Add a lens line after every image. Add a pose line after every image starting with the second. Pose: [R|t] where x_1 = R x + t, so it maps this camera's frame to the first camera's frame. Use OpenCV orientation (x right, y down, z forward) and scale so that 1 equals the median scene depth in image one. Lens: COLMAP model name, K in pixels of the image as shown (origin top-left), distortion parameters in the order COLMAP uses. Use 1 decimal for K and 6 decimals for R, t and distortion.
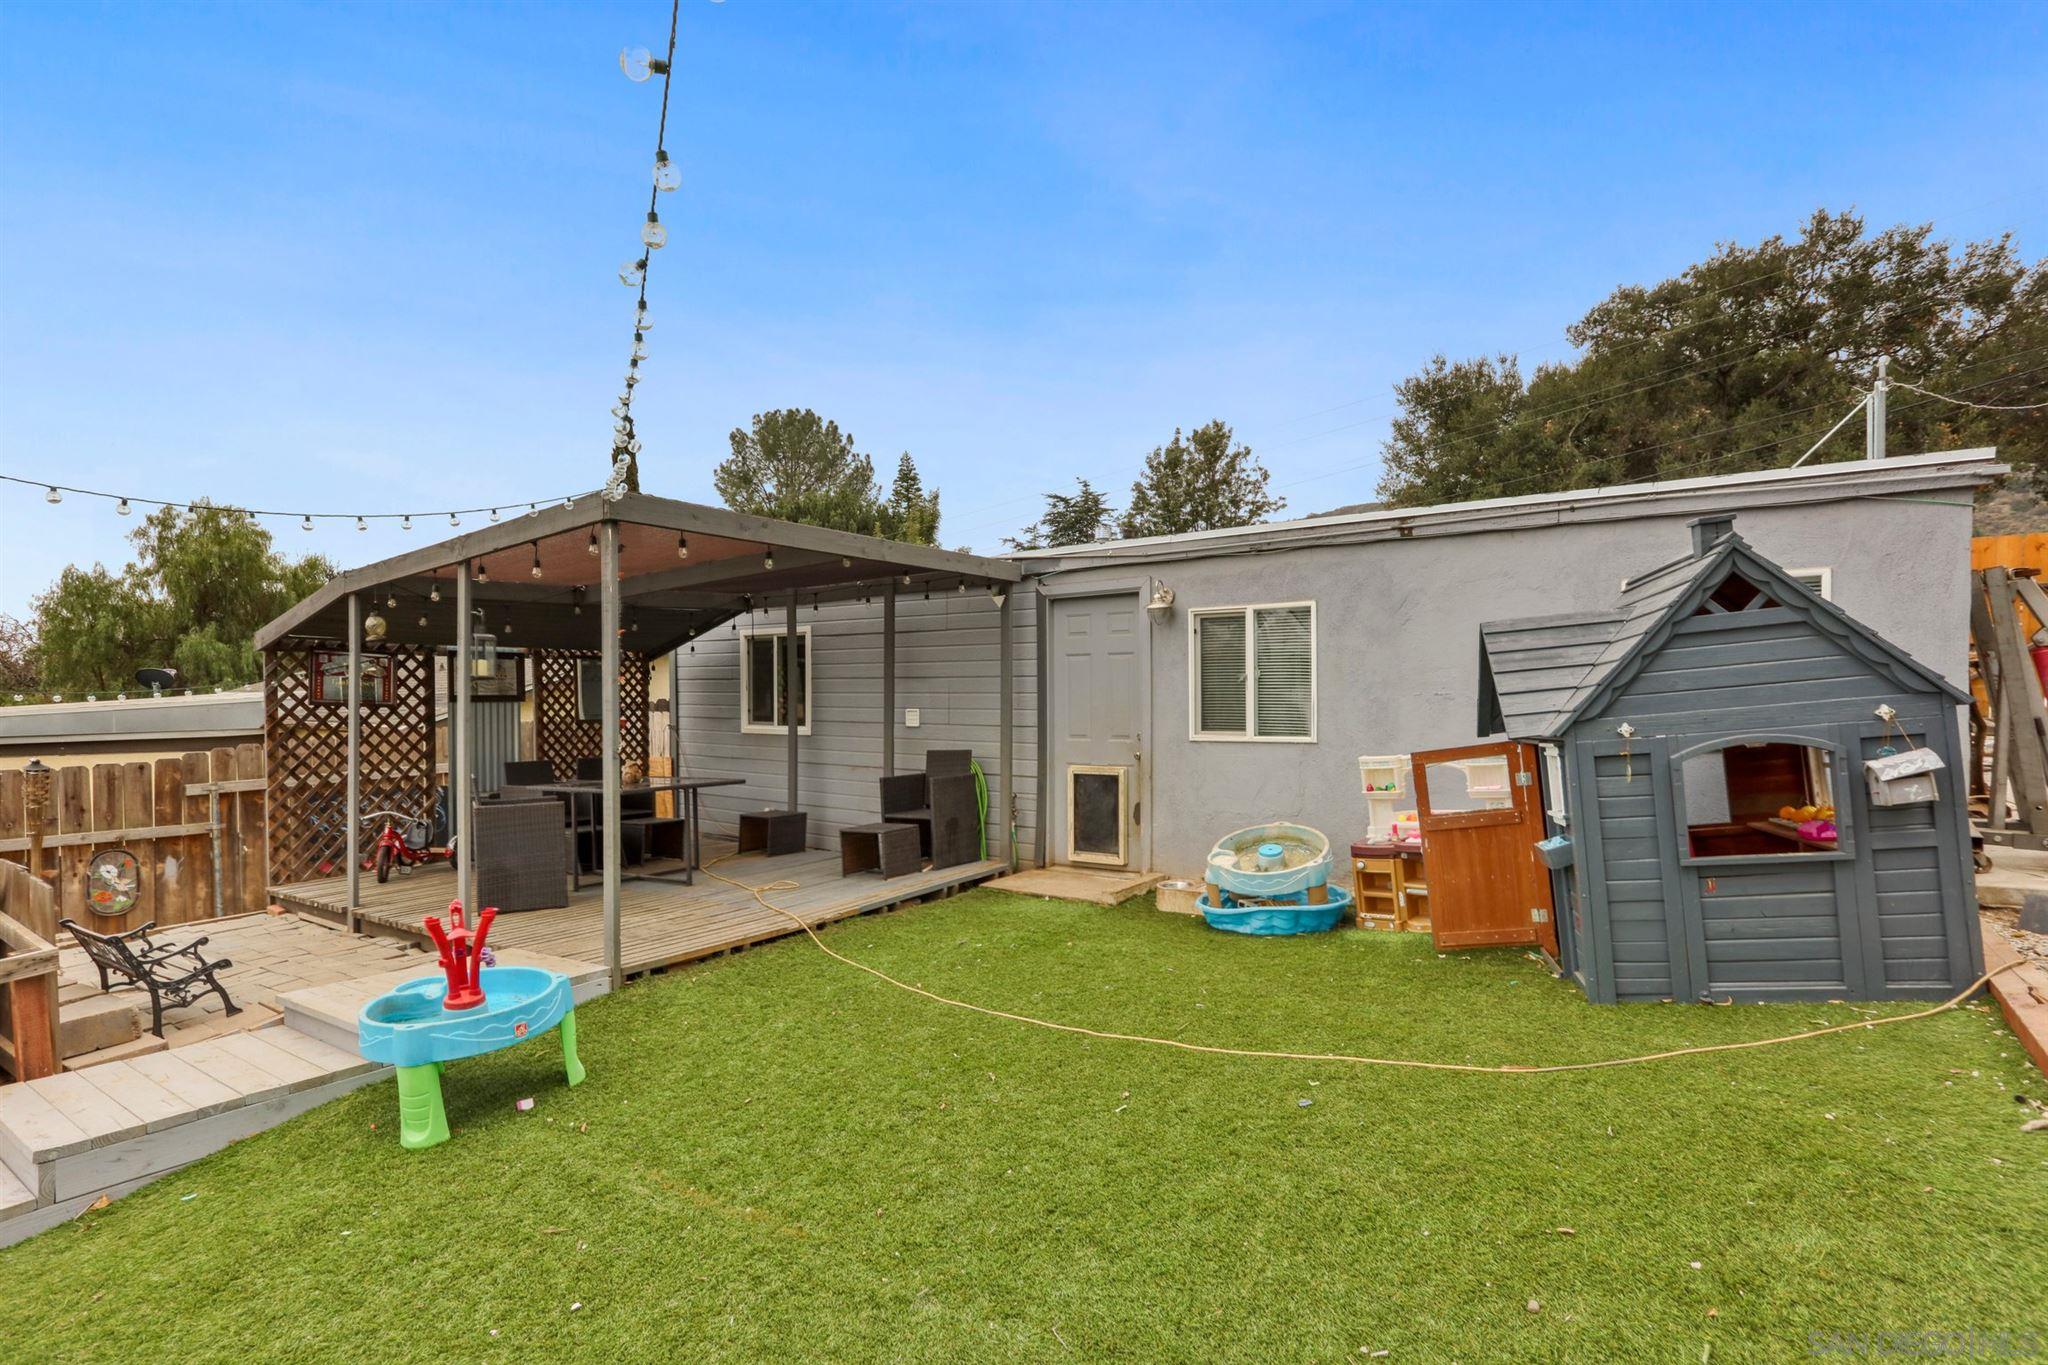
lens RADIAL K [[1035.7, 0, 1021.2], [0, 1035.7, 699.7], [0, 0, 1]] dist [-0.020992, 0.013257]
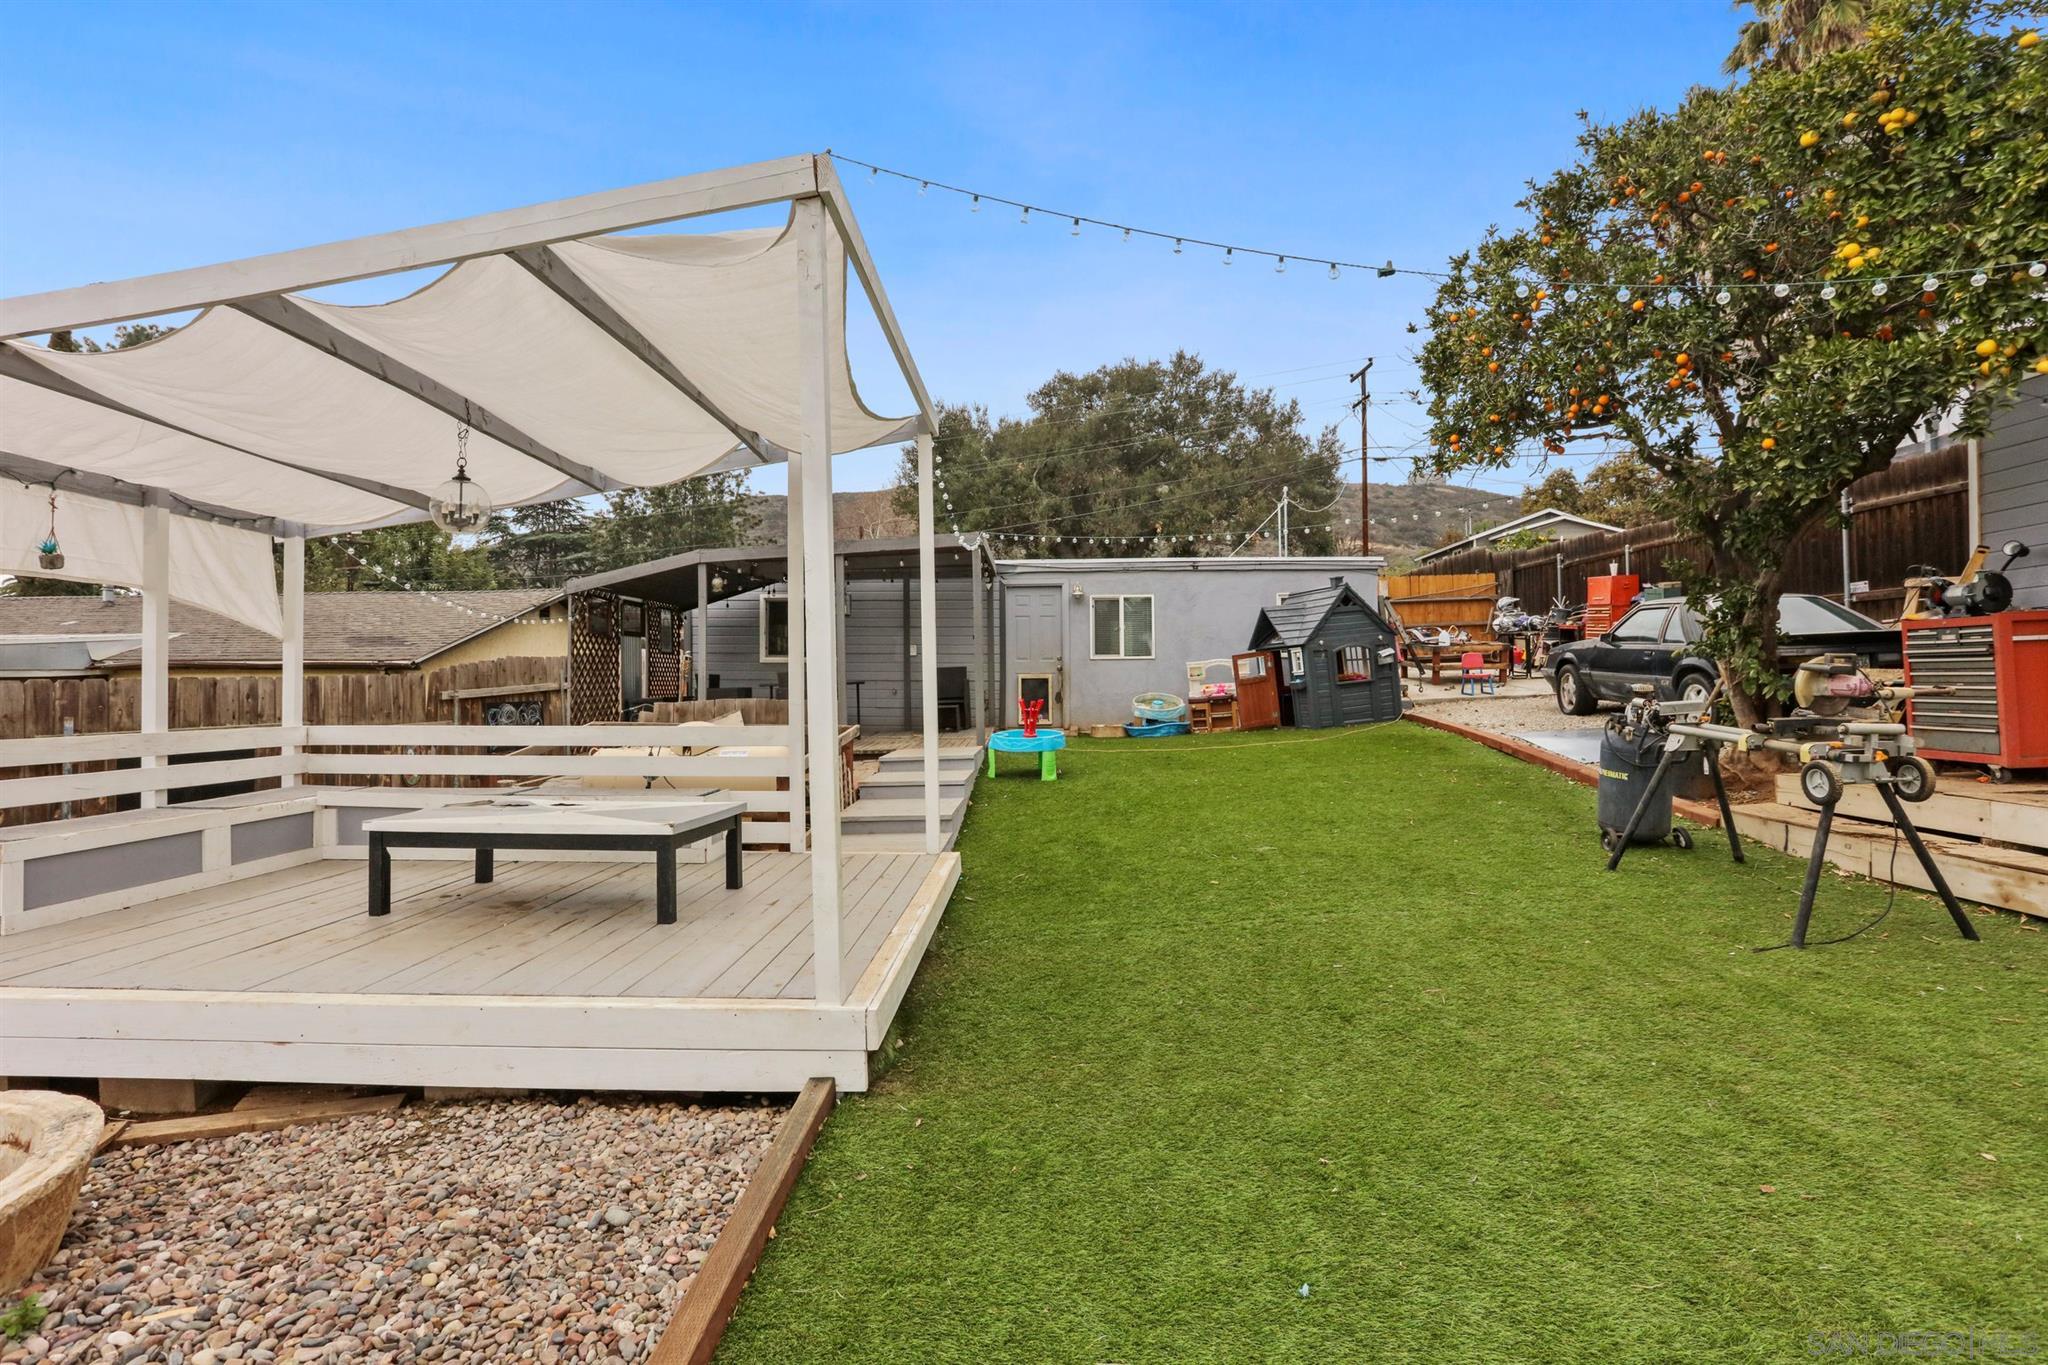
lens RADIAL K [[1024.2, 0, 1020.5], [0, 1024.2, 645.5], [0, 0, 1]] dist [-0.053866, 0.027013]
pose [[0.843550, 0.019995, 0.536678, -0.234593], [-0.000917, 0.999359, -0.035793, 0.018964], [-0.537049, 0.029701, 0.843028, -0.143181]]
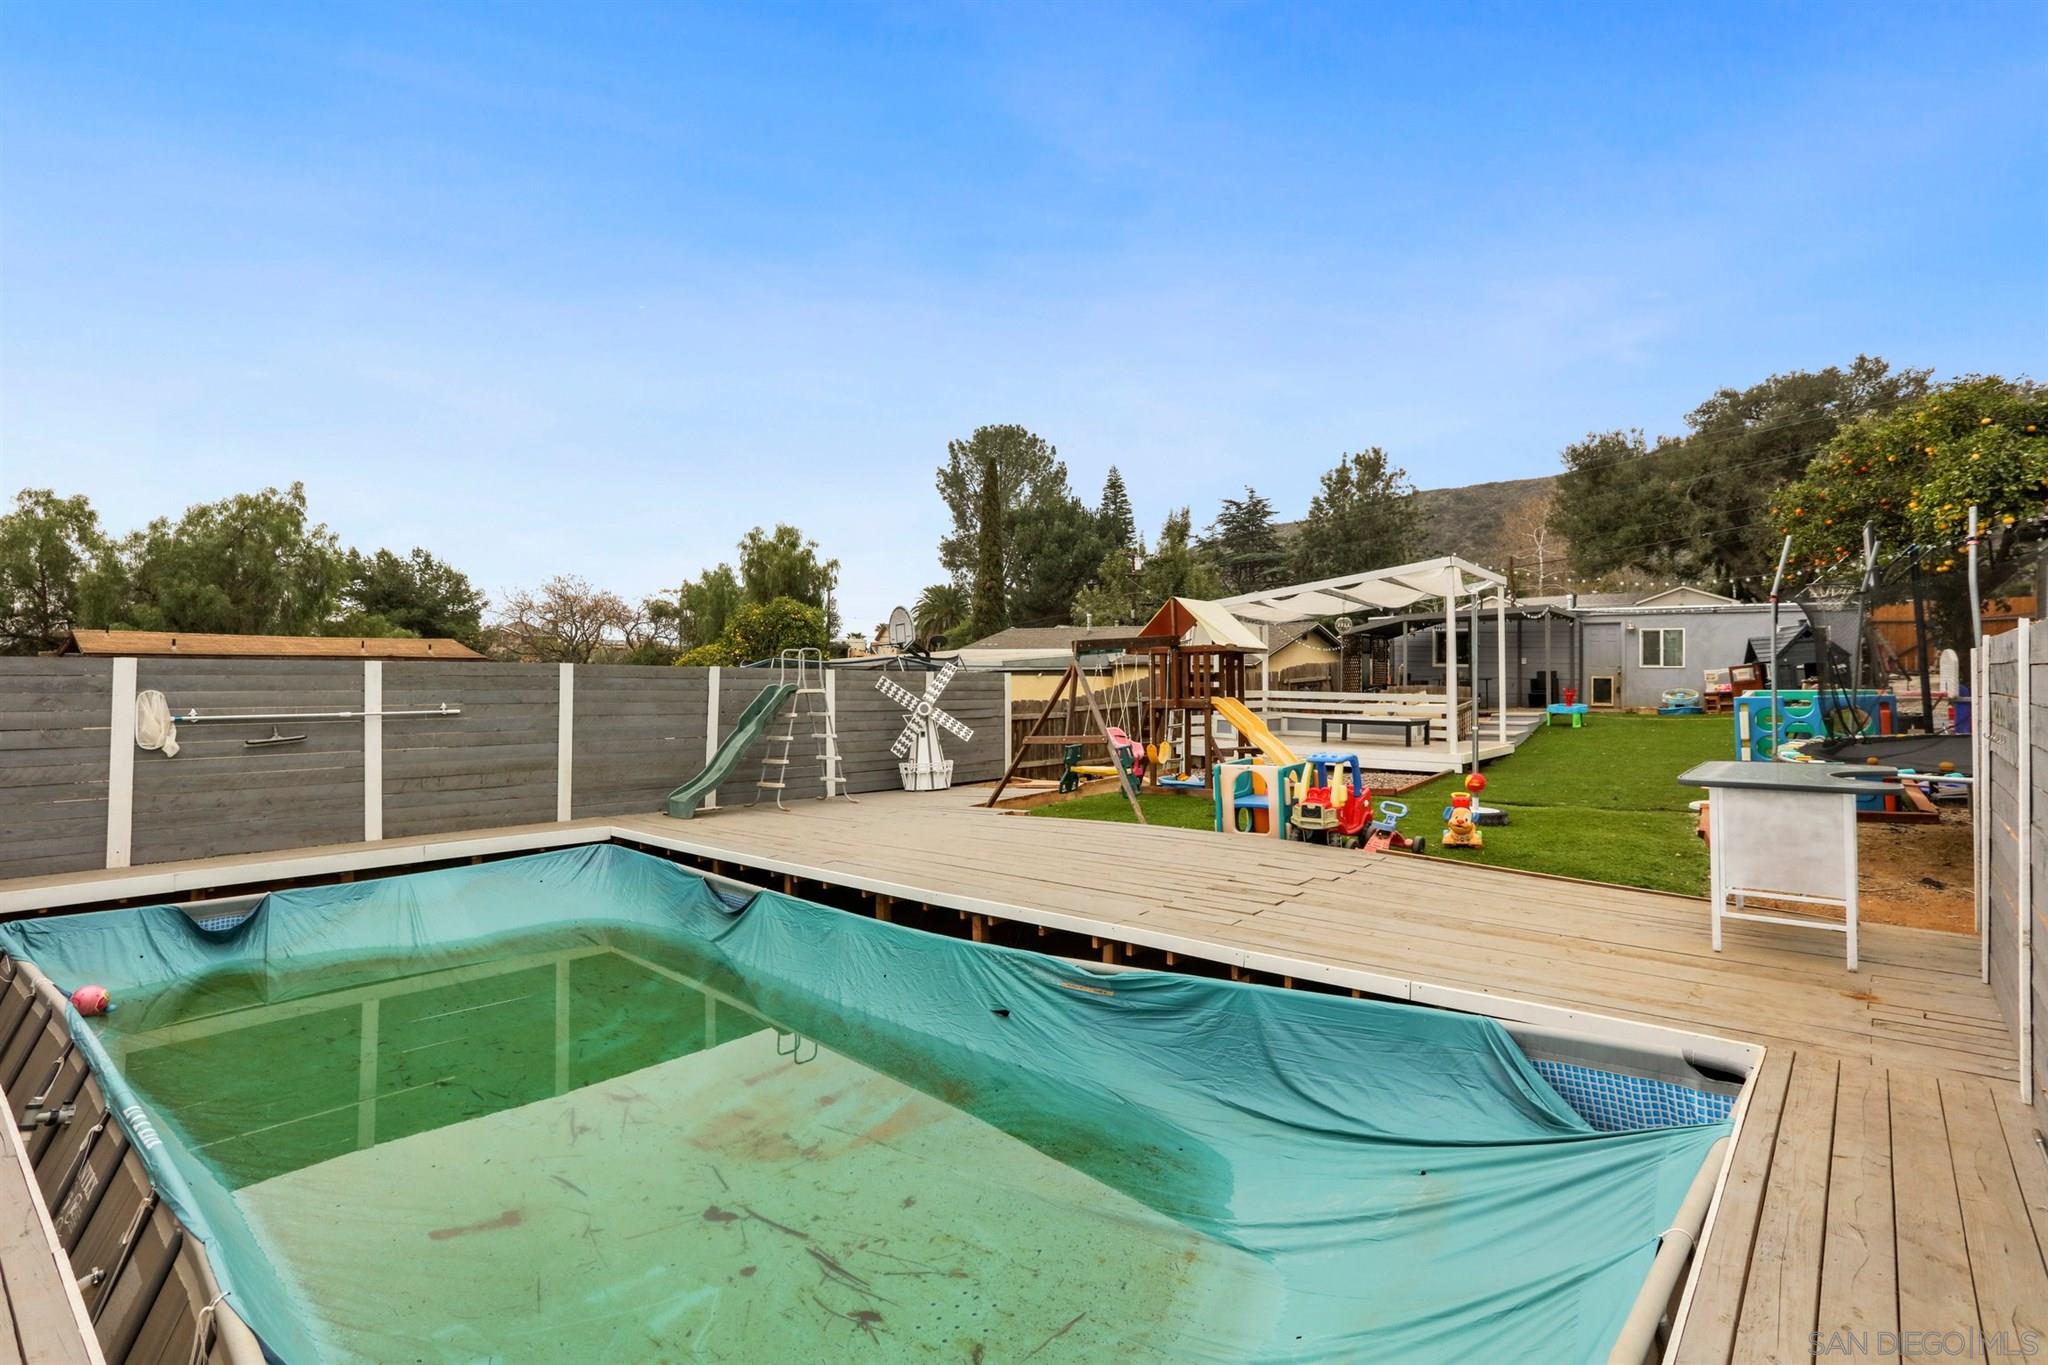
lens RADIAL K [[983.9, 0, 1064.8], [0, 983.9, 633.5], [0, 0, 1]] dist [-0.002179, 0.010952]
pose [[0.999231, 0.017058, -0.035319, -0.361801], [-0.018309, 0.999205, -0.035422, 0.017042], [0.034687, 0.036041, 0.998748, -0.514757]]
